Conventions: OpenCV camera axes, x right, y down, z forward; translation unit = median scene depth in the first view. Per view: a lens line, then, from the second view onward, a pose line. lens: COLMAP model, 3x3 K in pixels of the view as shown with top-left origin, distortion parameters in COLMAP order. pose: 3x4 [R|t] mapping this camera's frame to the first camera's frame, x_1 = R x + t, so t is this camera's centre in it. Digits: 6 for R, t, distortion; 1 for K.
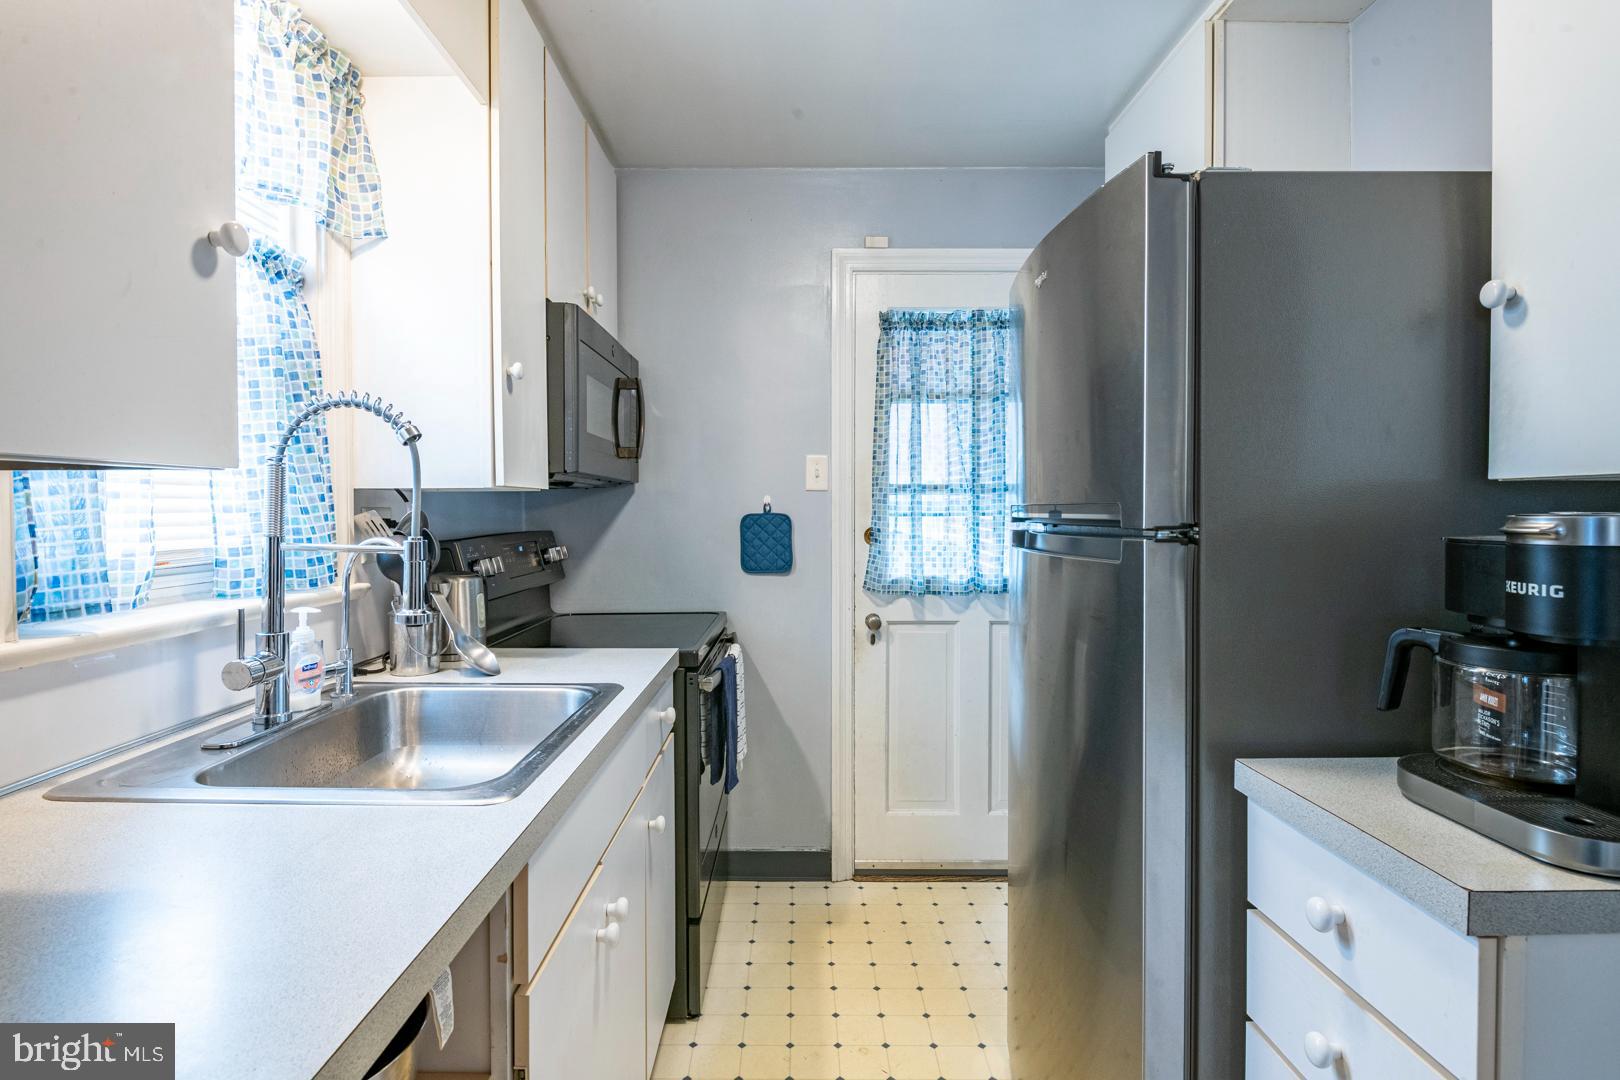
lens RADIAL K [[823.3, 0, 810.2], [0, 823.3, 526.5], [0, 0, 1]] dist [0.004254, -0.012720]
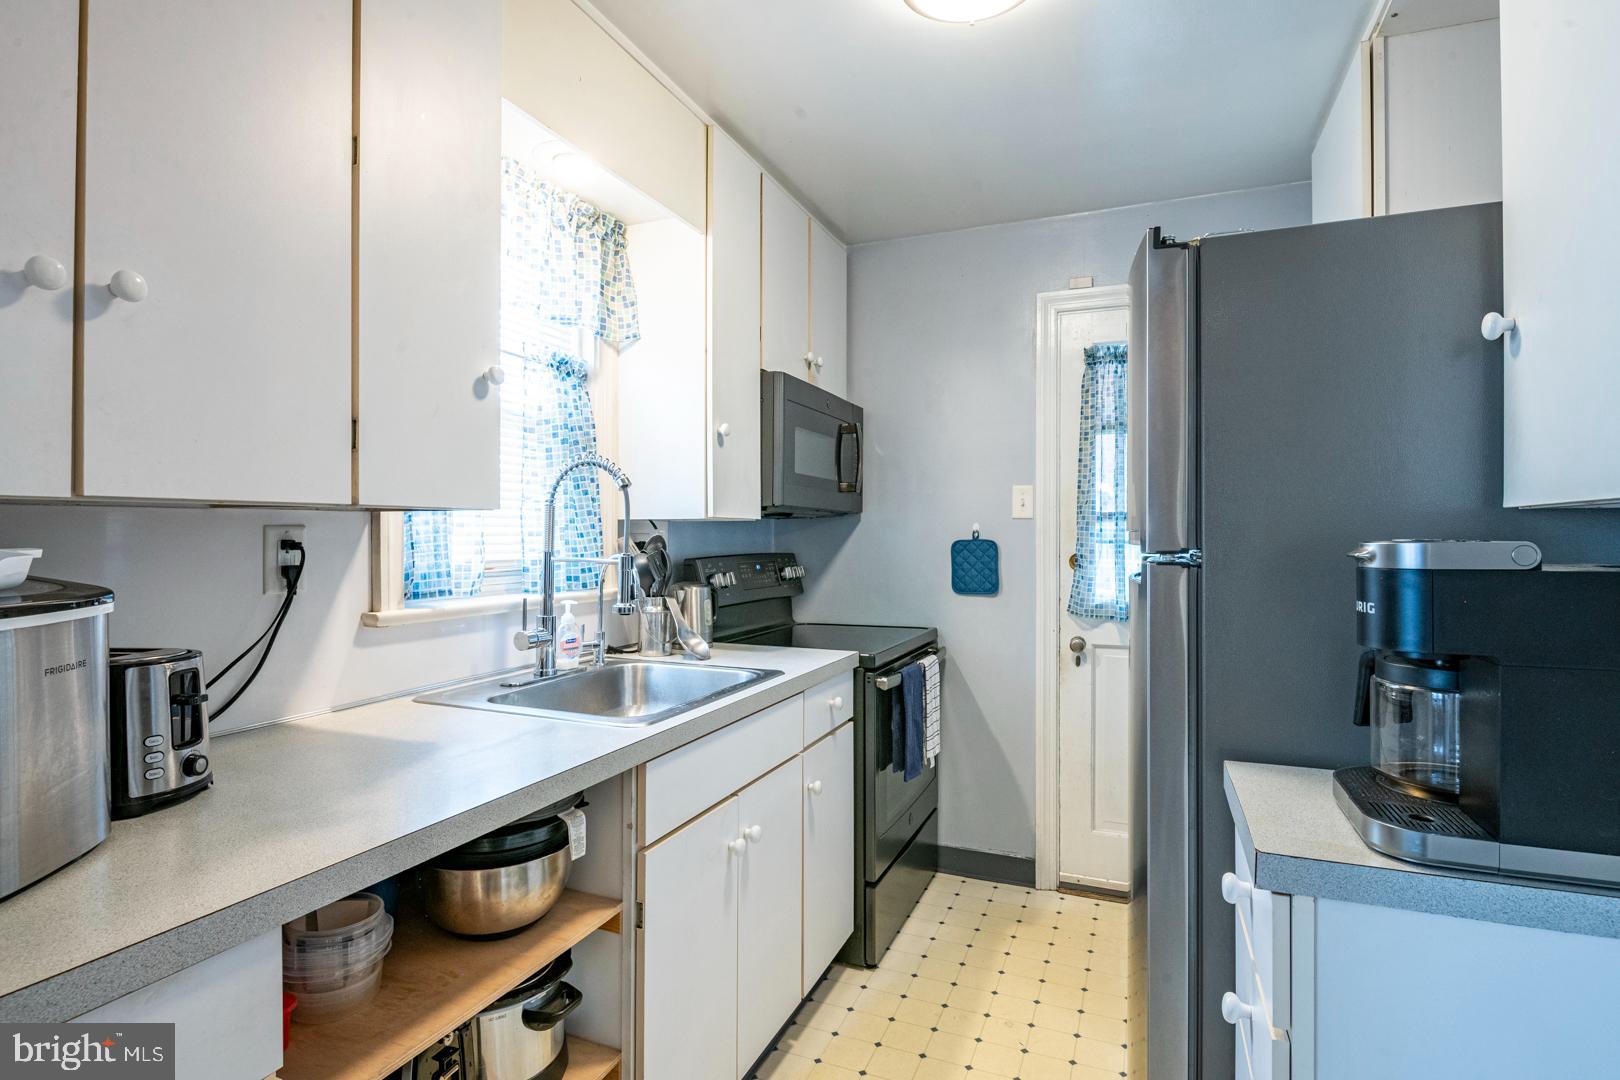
lens RADIAL K [[820.8, 0, 811.9], [0, 820.8, 534.1], [0, 0, 1]] dist [0.002499, -0.012005]
pose [[0.925760, 0.002780, -0.378100, 0.276970], [-0.011687, 0.999706, -0.021264, 0.004230], [0.377930, 0.024105, 0.925520, -0.162739]]
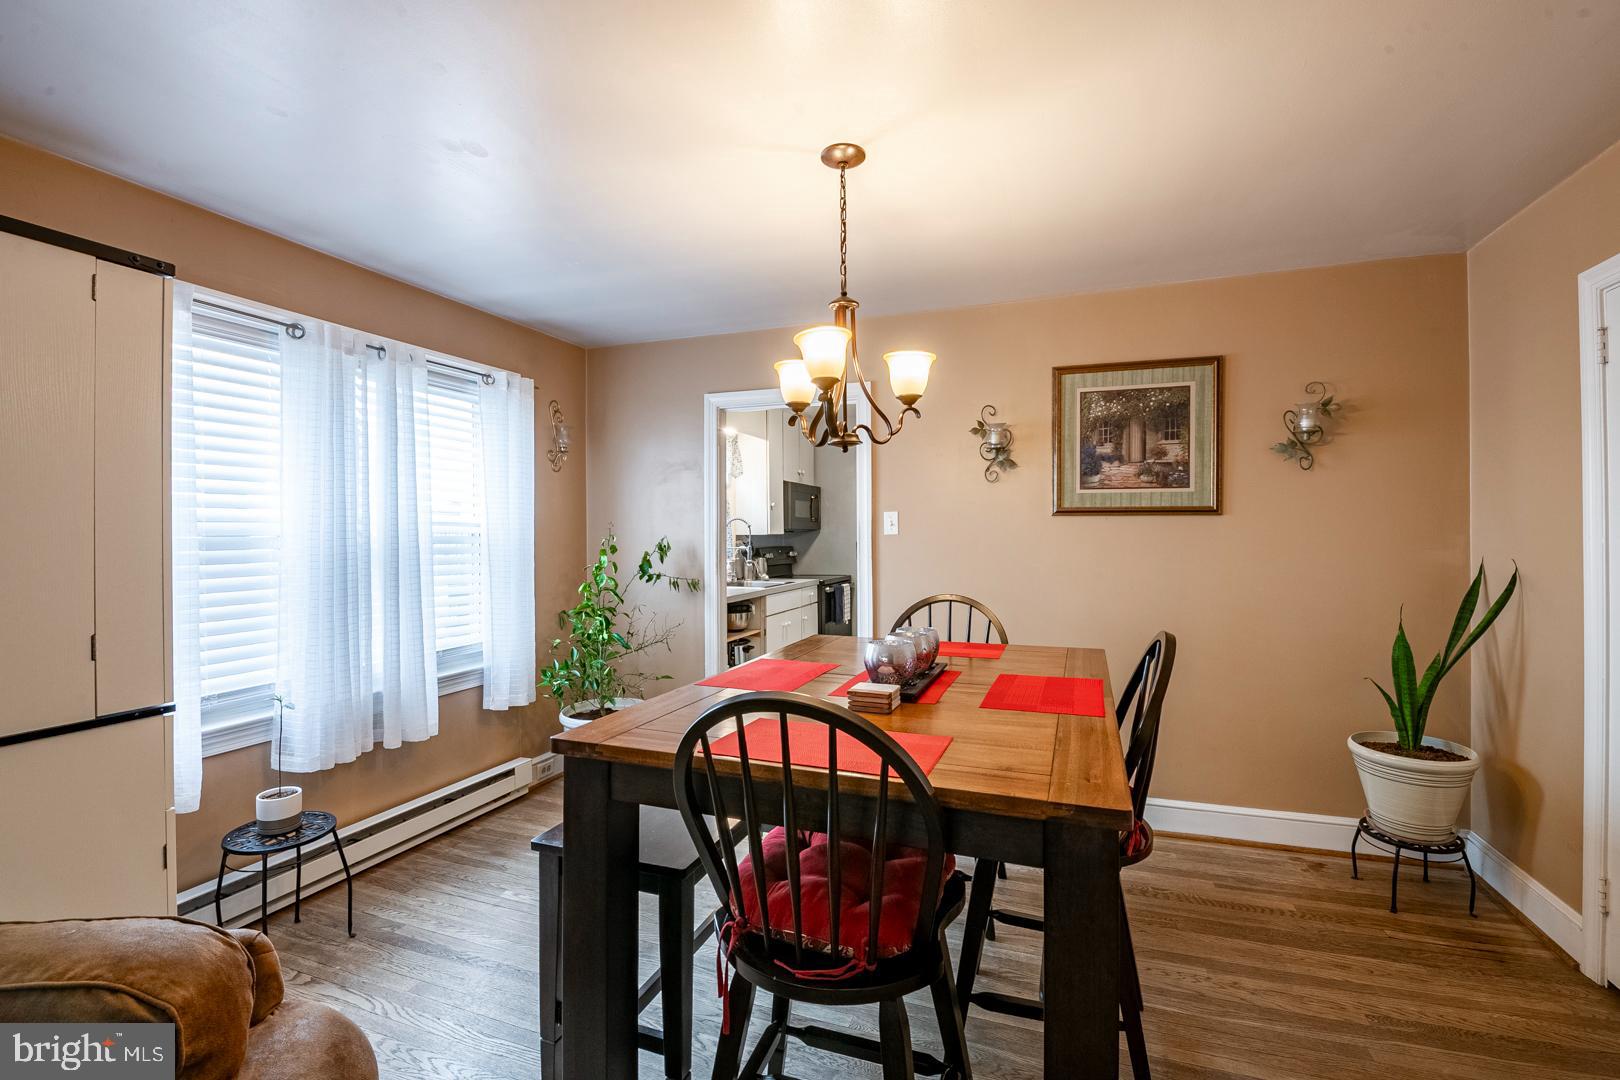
lens RADIAL K [[705.9, 0, 794.6], [0, 705.9, 530.3], [0, 0, 1]] dist [-0.009244, -0.000949]
pose [[0.926412, -0.008275, -0.376420, 1.033918], [-0.001075, 0.999696, -0.024624, 0.018333], [0.376509, 0.023217, 0.926122, -2.133883]]
